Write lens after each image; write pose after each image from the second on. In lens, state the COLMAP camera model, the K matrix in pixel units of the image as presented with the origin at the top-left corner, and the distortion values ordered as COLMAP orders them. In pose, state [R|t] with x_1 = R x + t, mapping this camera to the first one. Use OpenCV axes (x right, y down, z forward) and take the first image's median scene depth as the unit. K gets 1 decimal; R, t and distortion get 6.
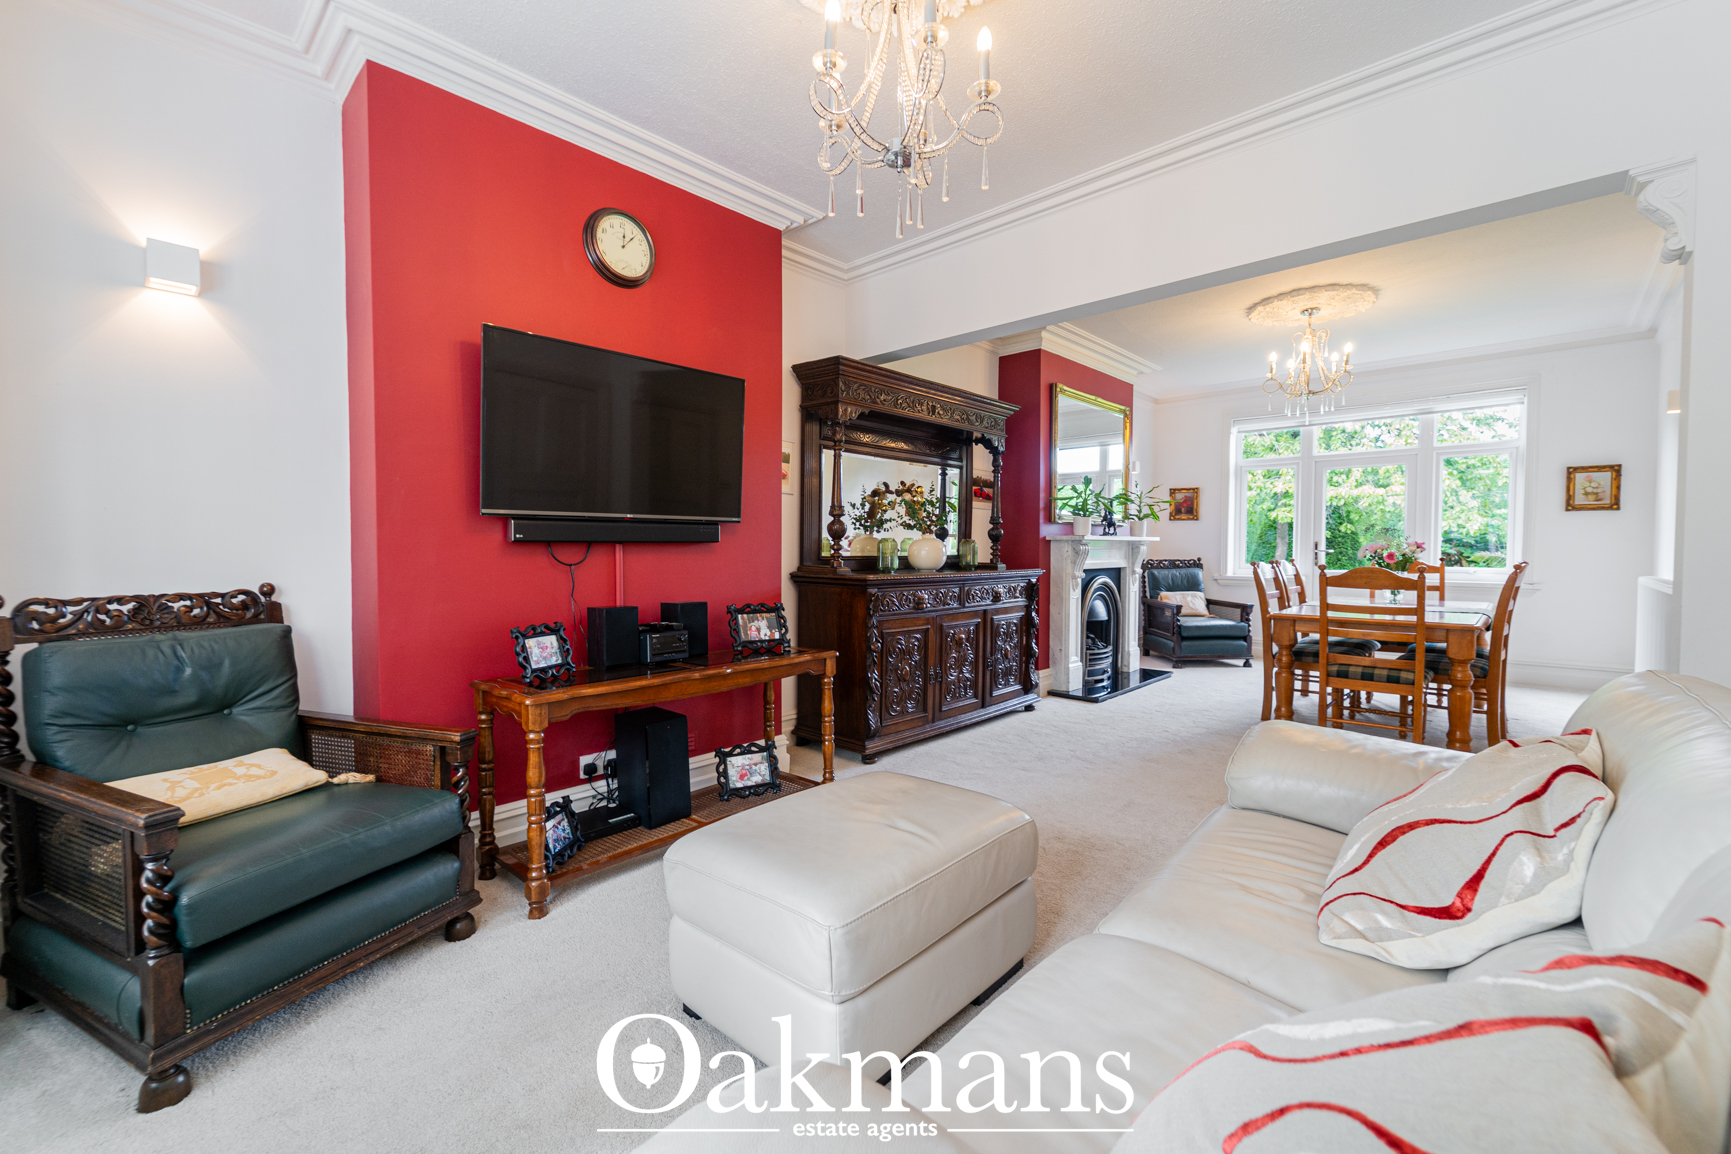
lens RADIAL K [[706.0, 0, 852.0], [0, 706.0, 564.2], [0, 0, 1]] dist [-0.011527, -0.000226]
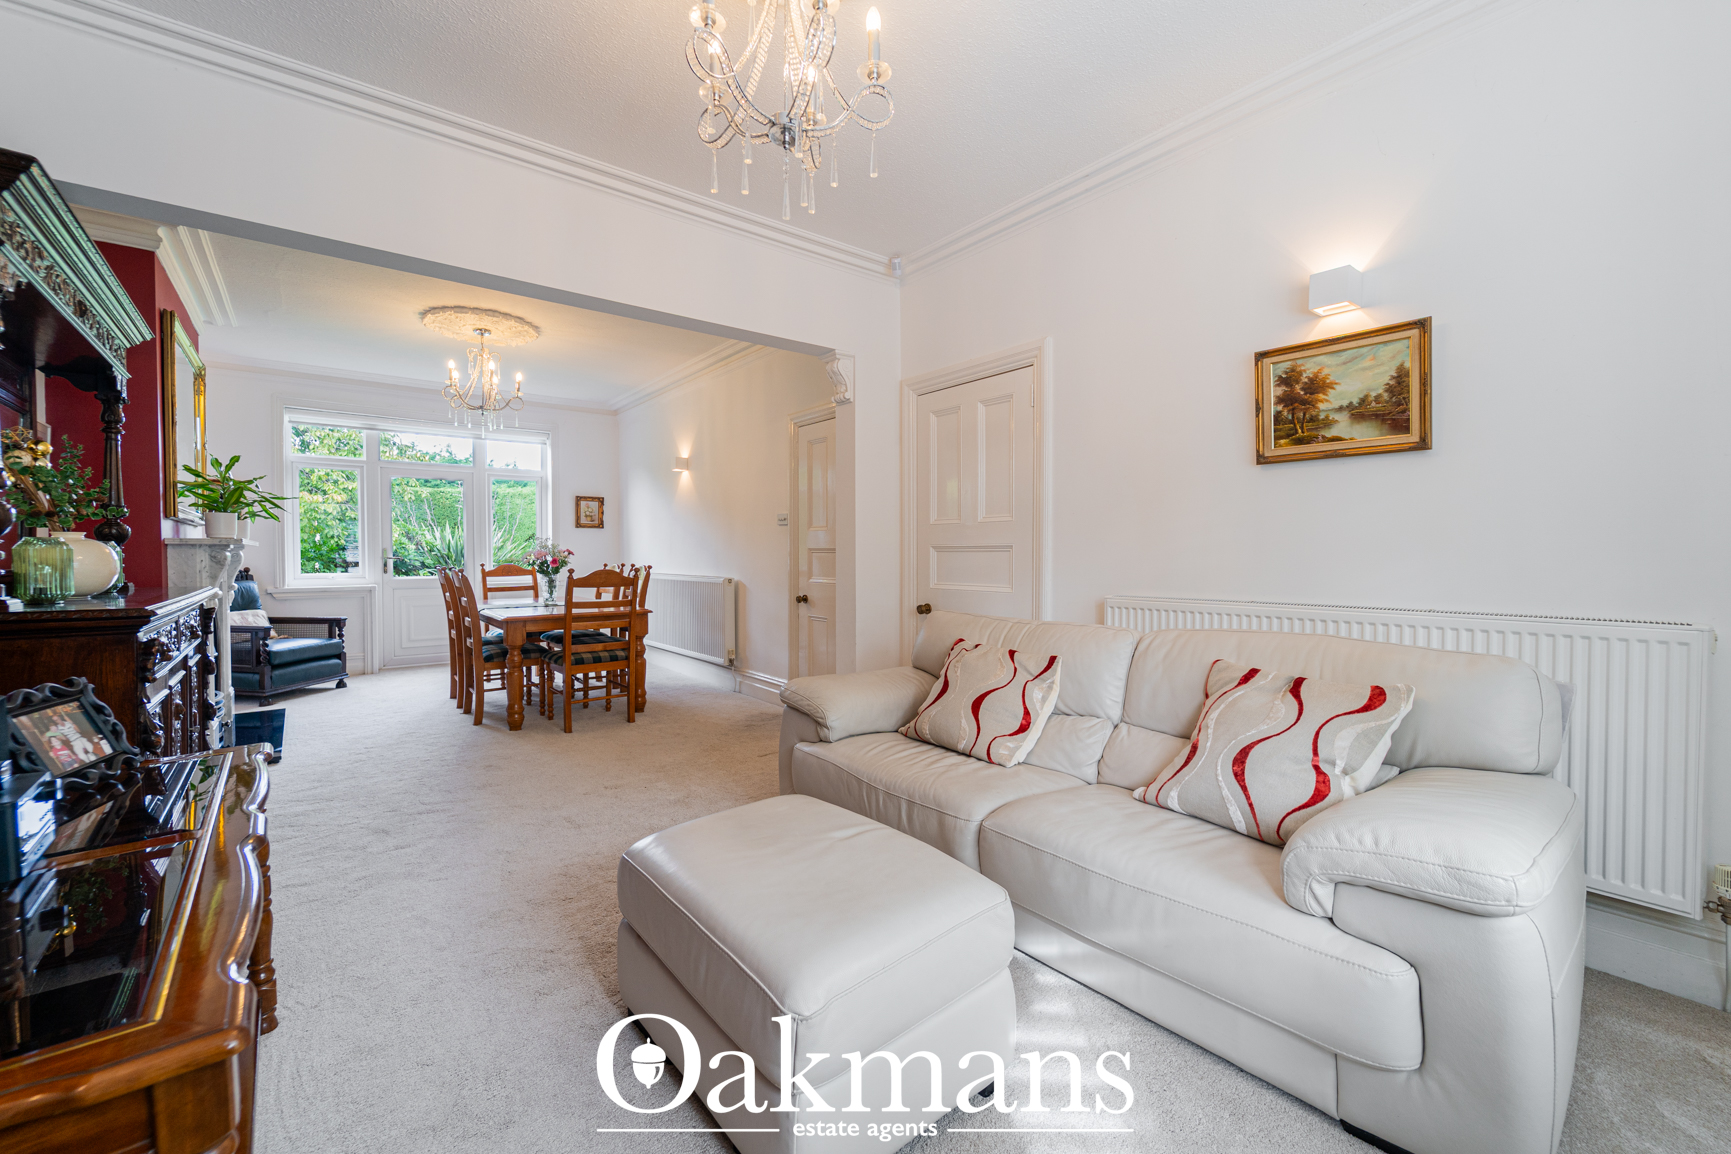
lens RADIAL K [[706.0, 0, 852.0], [0, 706.0, 564.2], [0, 0, 1]] dist [-0.011527, -0.000226]
pose [[0.135165, -0.016175, 0.990691, -0.349094], [0.028072, 0.999528, 0.012490, -0.007000], [-0.990425, 0.026122, 0.135555, 0.330161]]
